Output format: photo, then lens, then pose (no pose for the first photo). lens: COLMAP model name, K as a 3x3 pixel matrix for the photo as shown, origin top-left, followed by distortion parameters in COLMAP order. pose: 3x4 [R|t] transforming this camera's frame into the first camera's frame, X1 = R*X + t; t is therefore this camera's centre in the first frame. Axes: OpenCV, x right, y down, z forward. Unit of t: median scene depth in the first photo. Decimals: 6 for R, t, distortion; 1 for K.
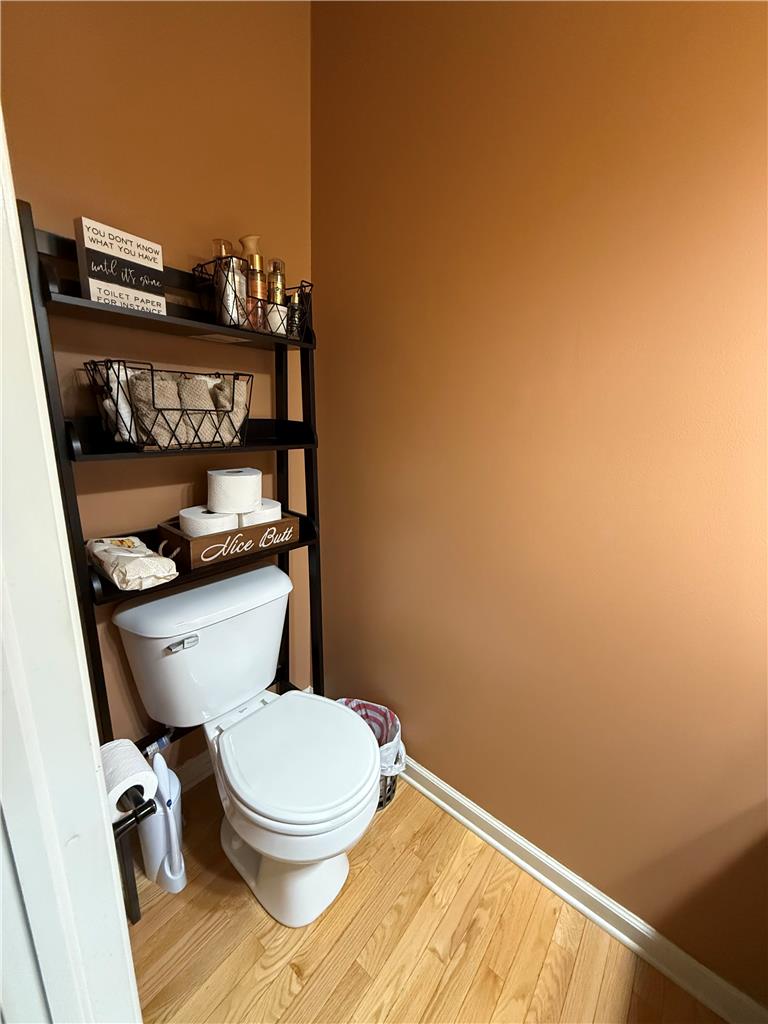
lens RADIAL K [[411.6, 0, 382.6], [0, 411.6, 511.3], [0, 0, 1]] dist [0.002607, 0.000466]
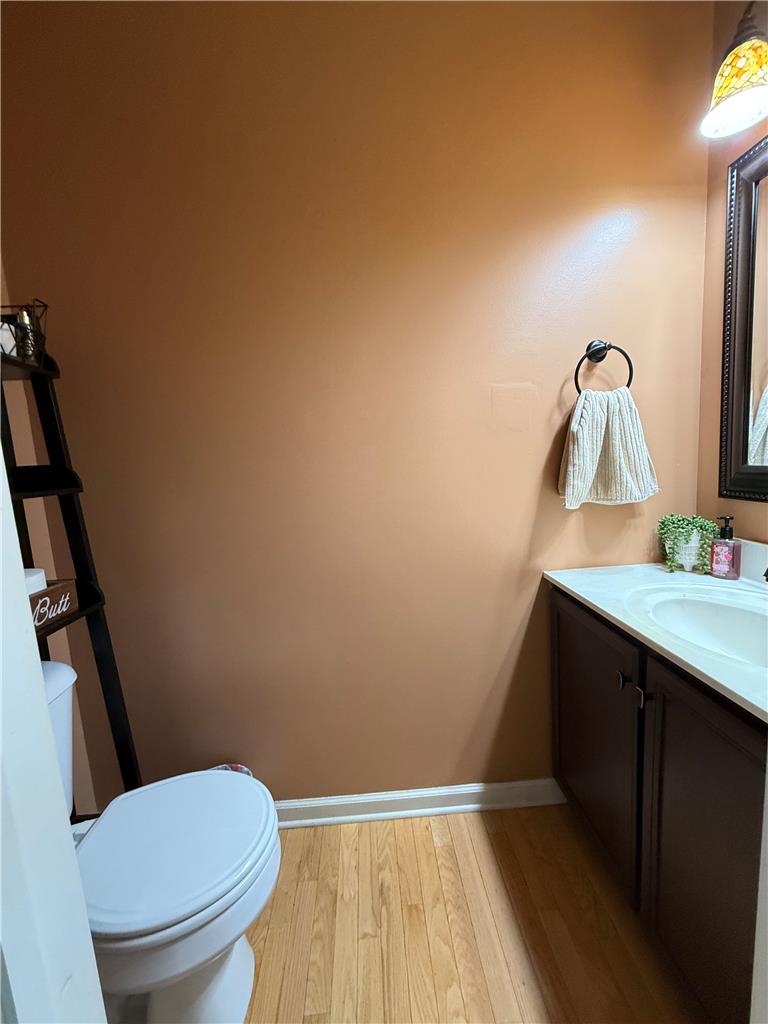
lens RADIAL K [[411.6, 0, 383.9], [0, 411.6, 512.0], [0, 0, 1]] dist [0.002607, 0.000466]
pose [[0.733754, -0.173002, 0.657020, -0.304867], [0.258105, 0.965518, -0.034016, 0.080740], [-0.628479, 0.194539, 0.753106, -0.011149]]
